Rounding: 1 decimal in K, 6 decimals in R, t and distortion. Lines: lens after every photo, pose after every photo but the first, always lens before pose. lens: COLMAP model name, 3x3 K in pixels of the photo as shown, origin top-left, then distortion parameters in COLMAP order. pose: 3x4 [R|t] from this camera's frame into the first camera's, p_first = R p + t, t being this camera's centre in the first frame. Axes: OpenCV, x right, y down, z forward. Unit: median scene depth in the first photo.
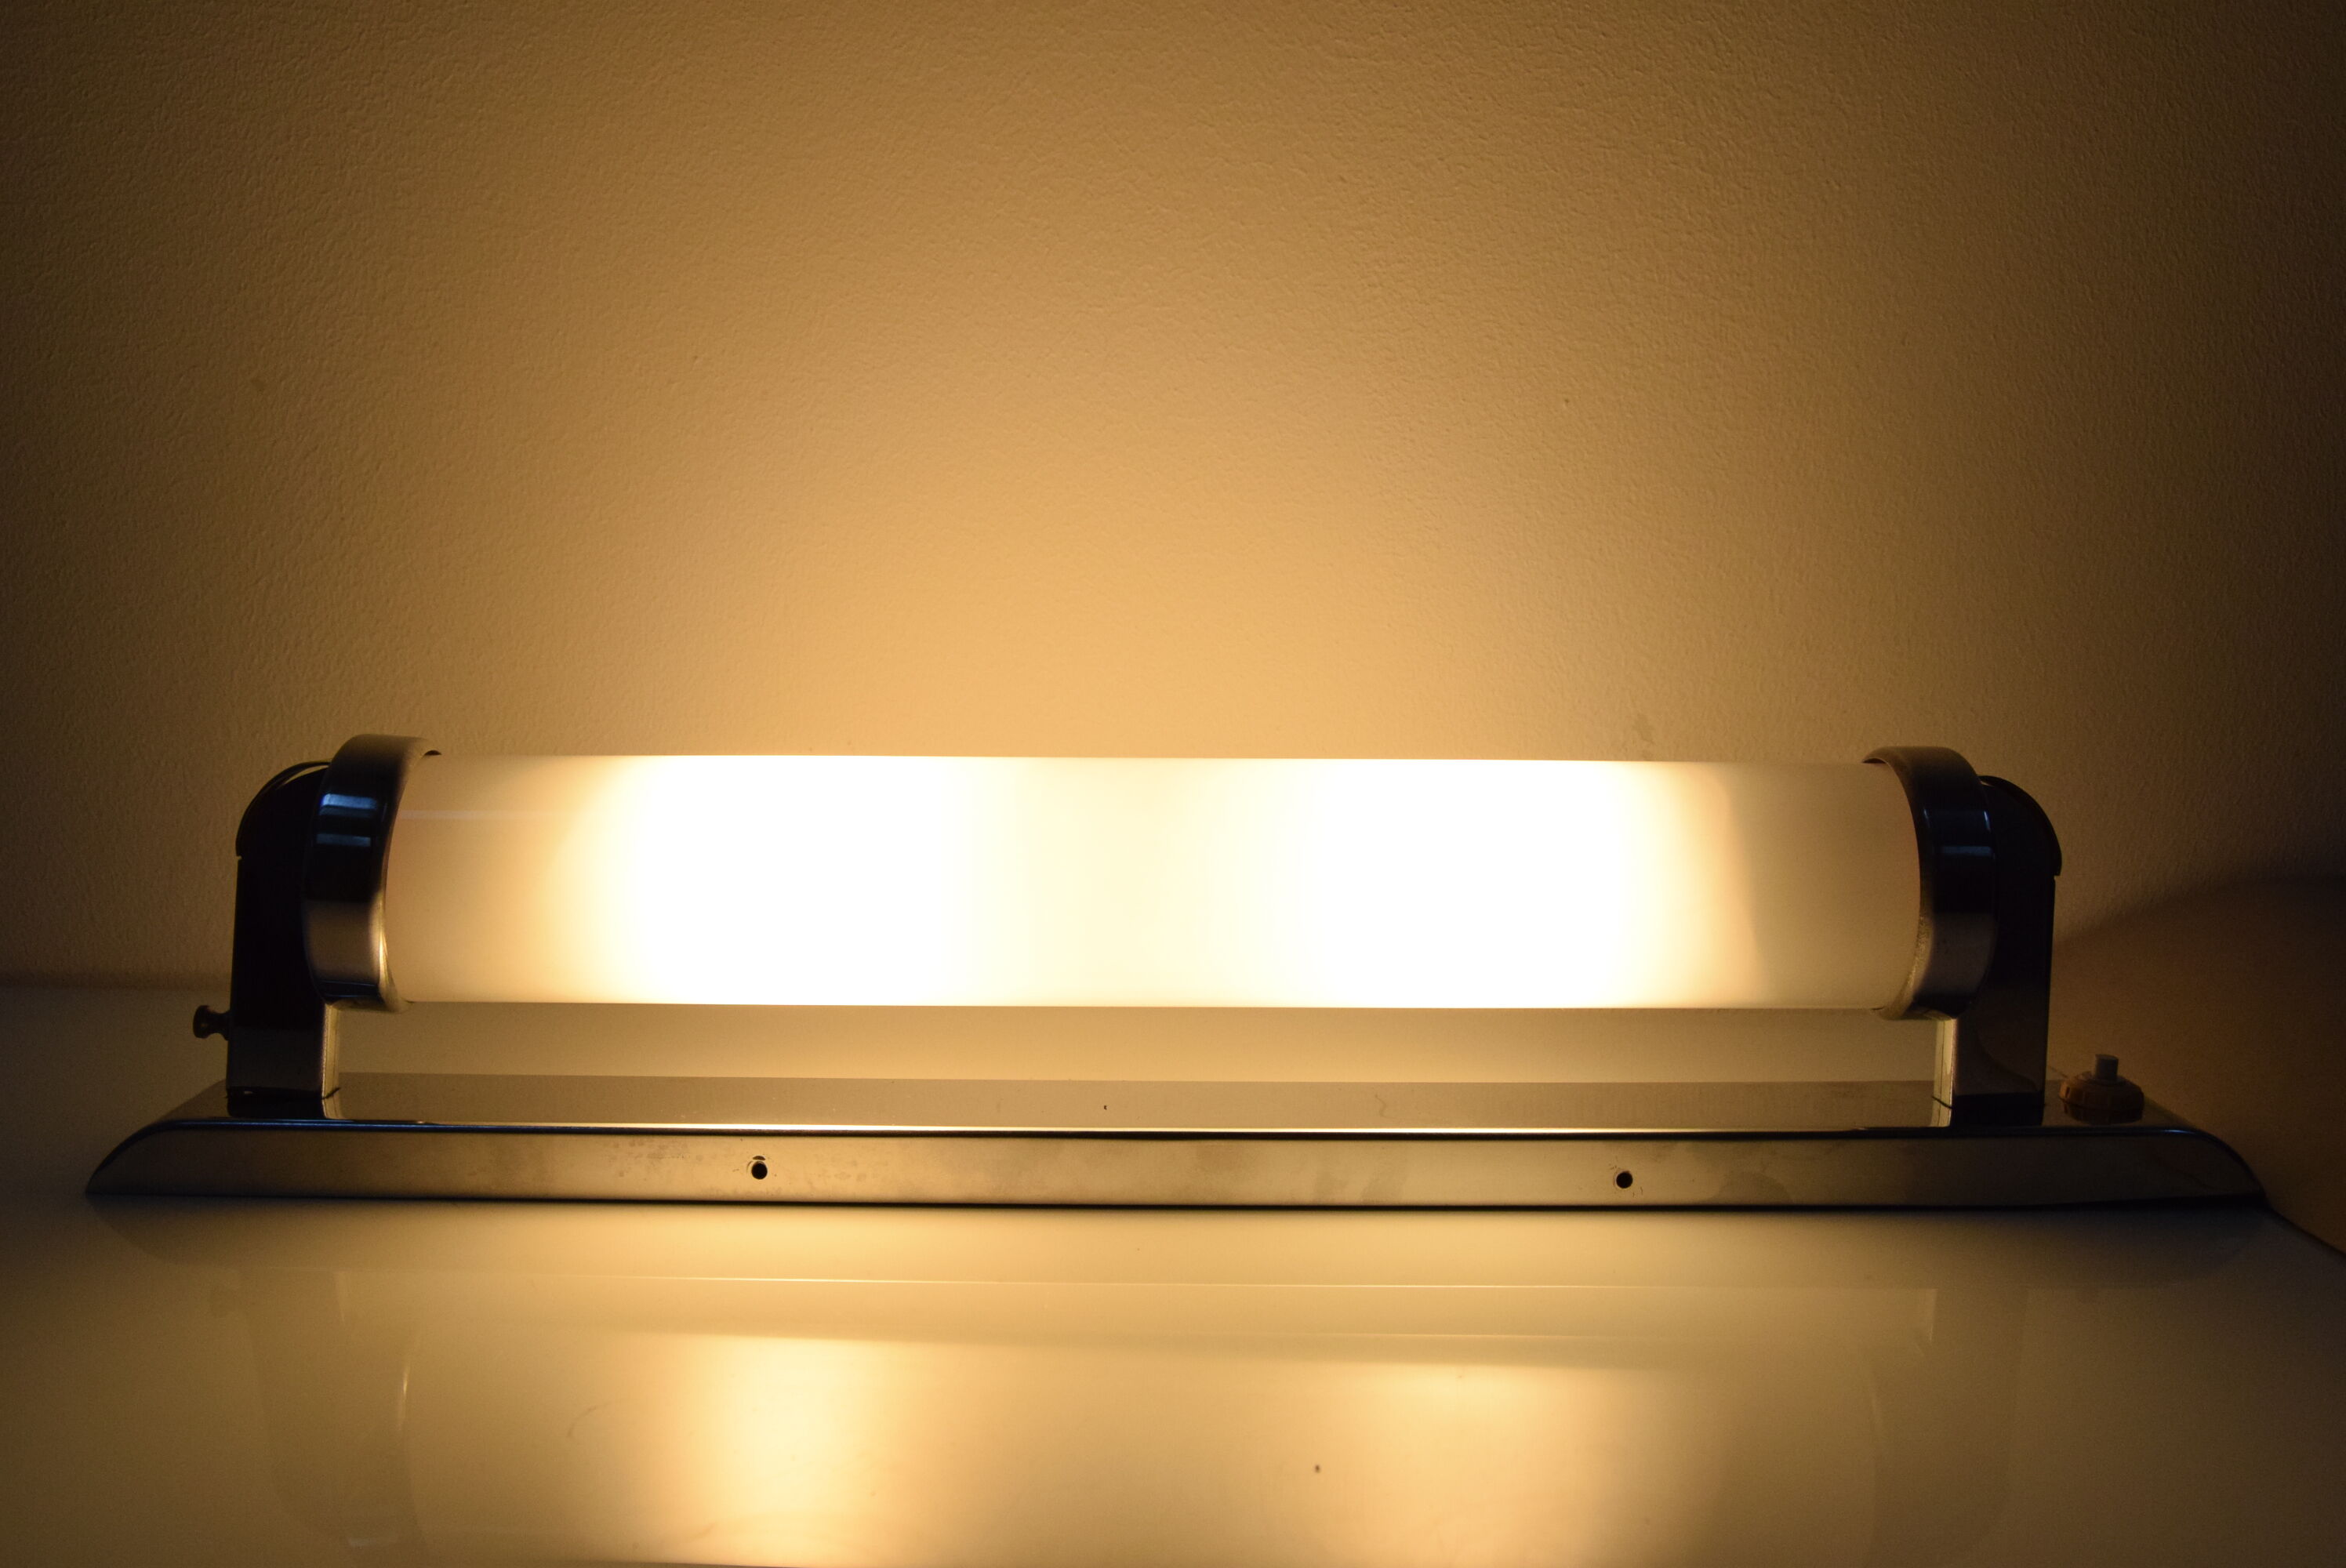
lens RADIAL K [[2011.0, 0, 1196.7], [0, 2011.0, 780.3], [0, 0, 1]] dist [-0.016864, 0.006250]
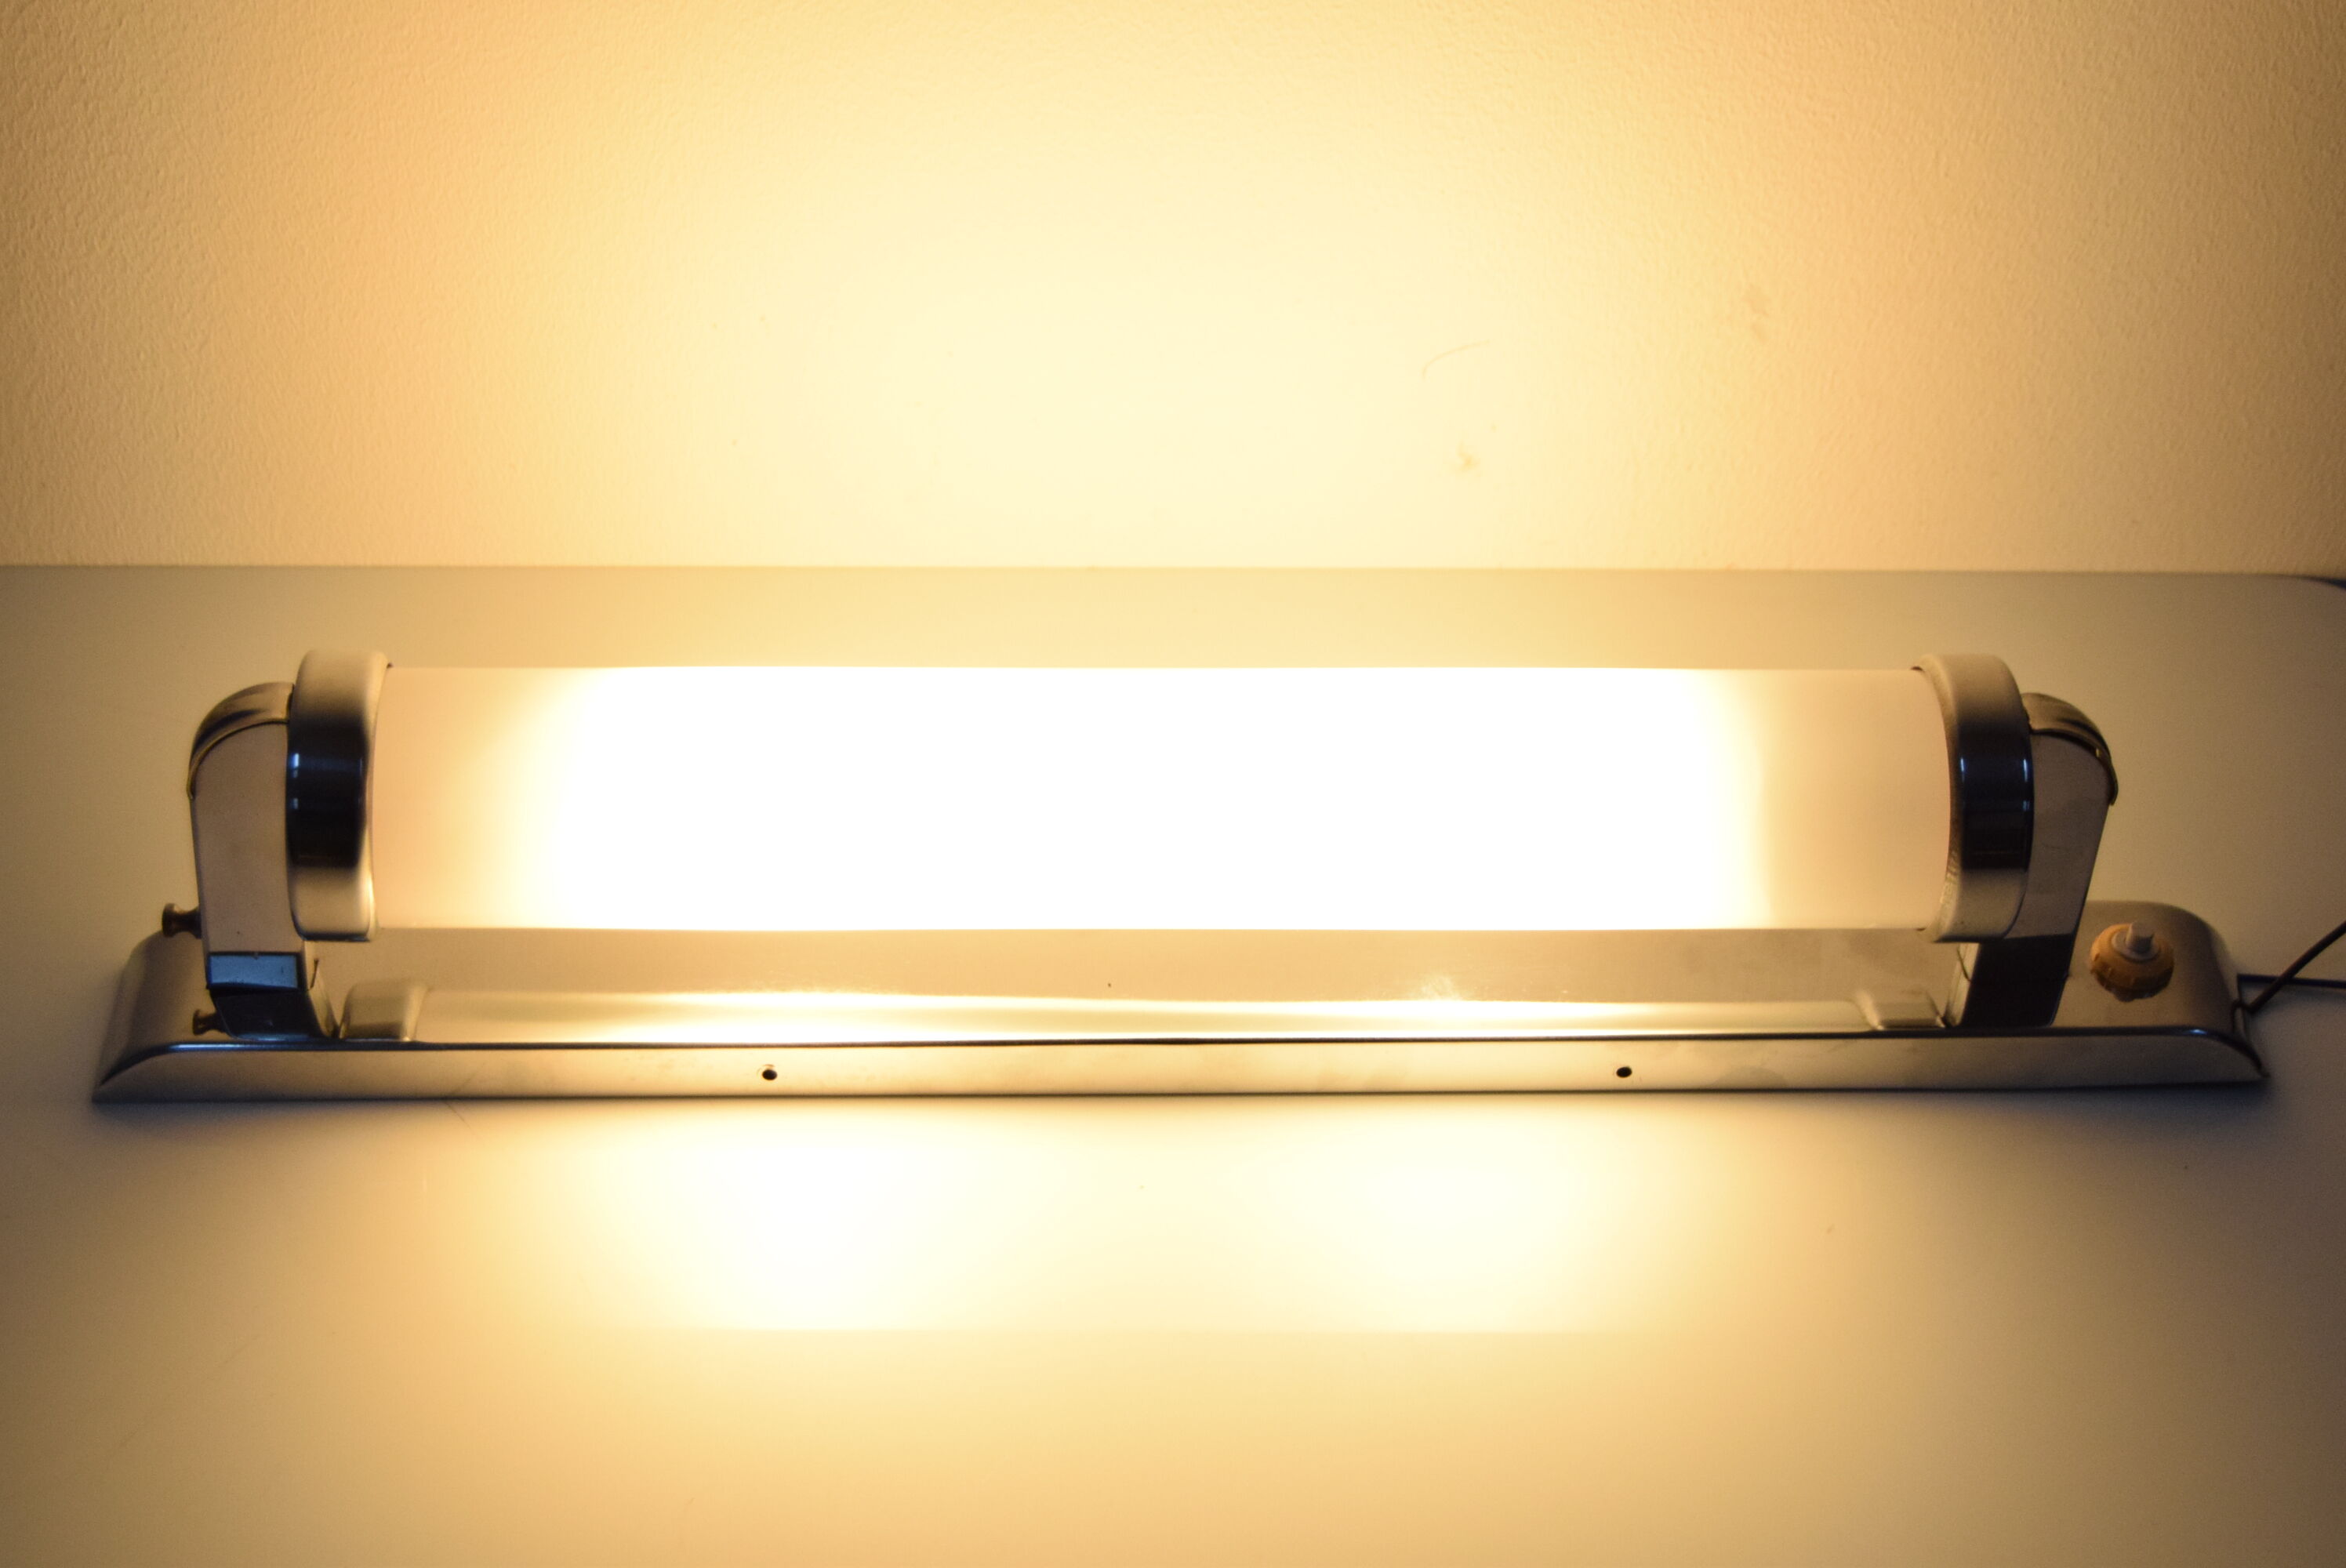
lens RADIAL K [[3791.3, 0, 1160.6], [0, 3791.3, 785.1], [0, 0, 1]] dist [0.096931, 0.000000]
pose [[0.999976, 0.000627, 0.006960, -0.025005], [-0.004584, 0.810610, 0.585568, -0.768956], [-0.005275, -0.585586, 0.810593, -0.343746]]
